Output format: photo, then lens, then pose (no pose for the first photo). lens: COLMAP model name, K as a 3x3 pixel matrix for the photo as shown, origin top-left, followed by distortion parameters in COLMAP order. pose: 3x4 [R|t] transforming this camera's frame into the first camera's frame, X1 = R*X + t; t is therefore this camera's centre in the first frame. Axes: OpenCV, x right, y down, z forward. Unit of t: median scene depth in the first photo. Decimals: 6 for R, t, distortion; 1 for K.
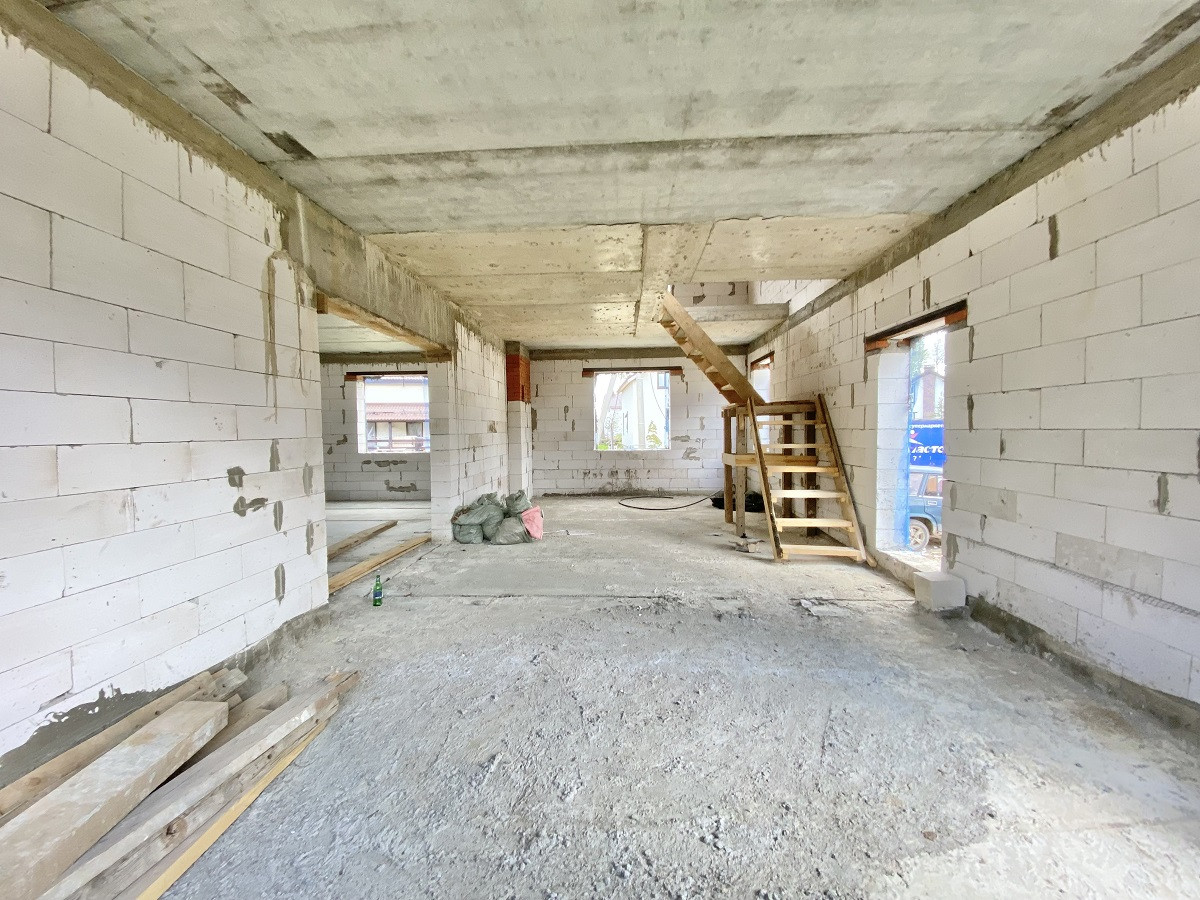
lens RADIAL K [[512.3, 0, 597.2], [0, 512.3, 451.4], [0, 0, 1]] dist [0.000607, -0.000033]
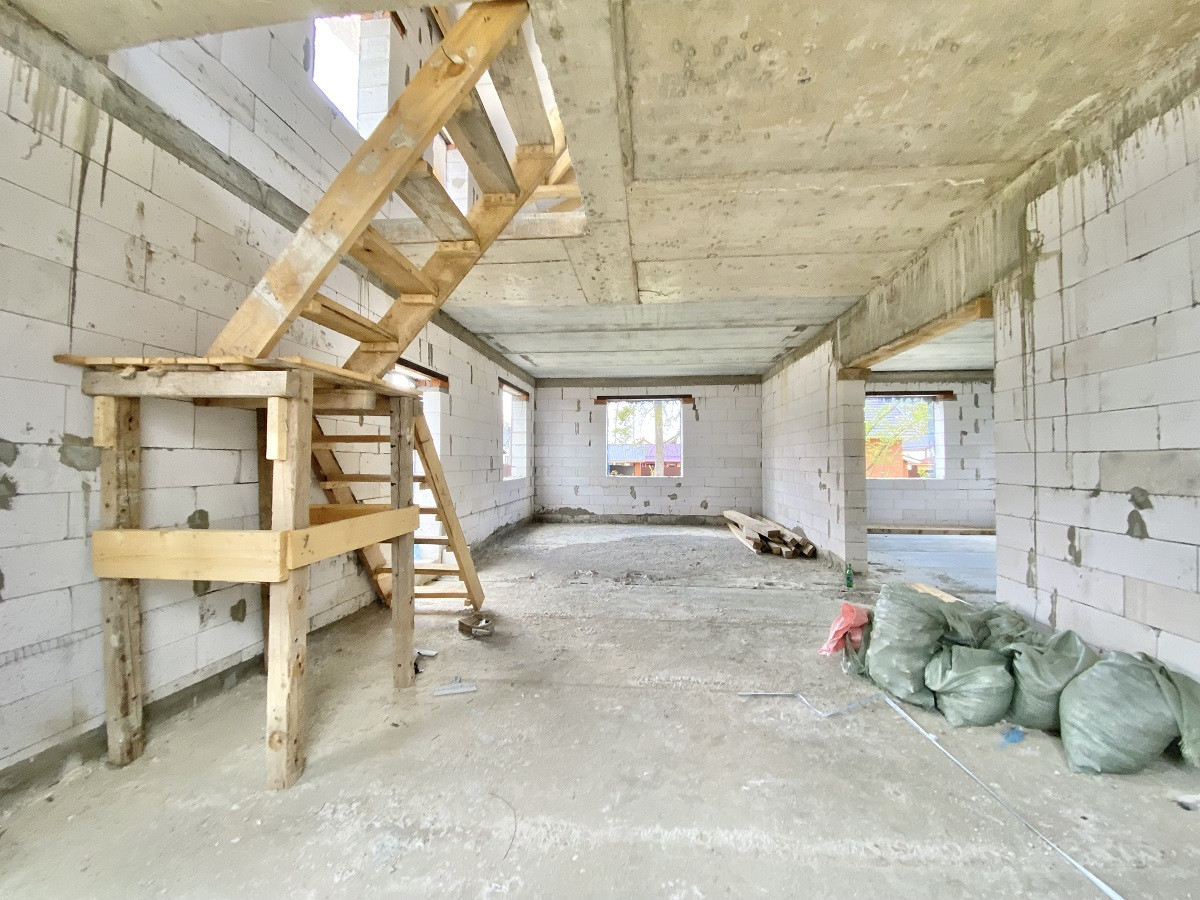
lens RADIAL K [[481.9, 0, 598.1], [0, 481.9, 448.8], [0, 0, 1]] dist [0.055910, -0.034065]
pose [[-0.998696, 0.009990, 0.050057, 0.176049], [0.010895, 0.999781, 0.017841, -0.095928], [-0.049868, 0.018363, -0.998587, 2.852644]]
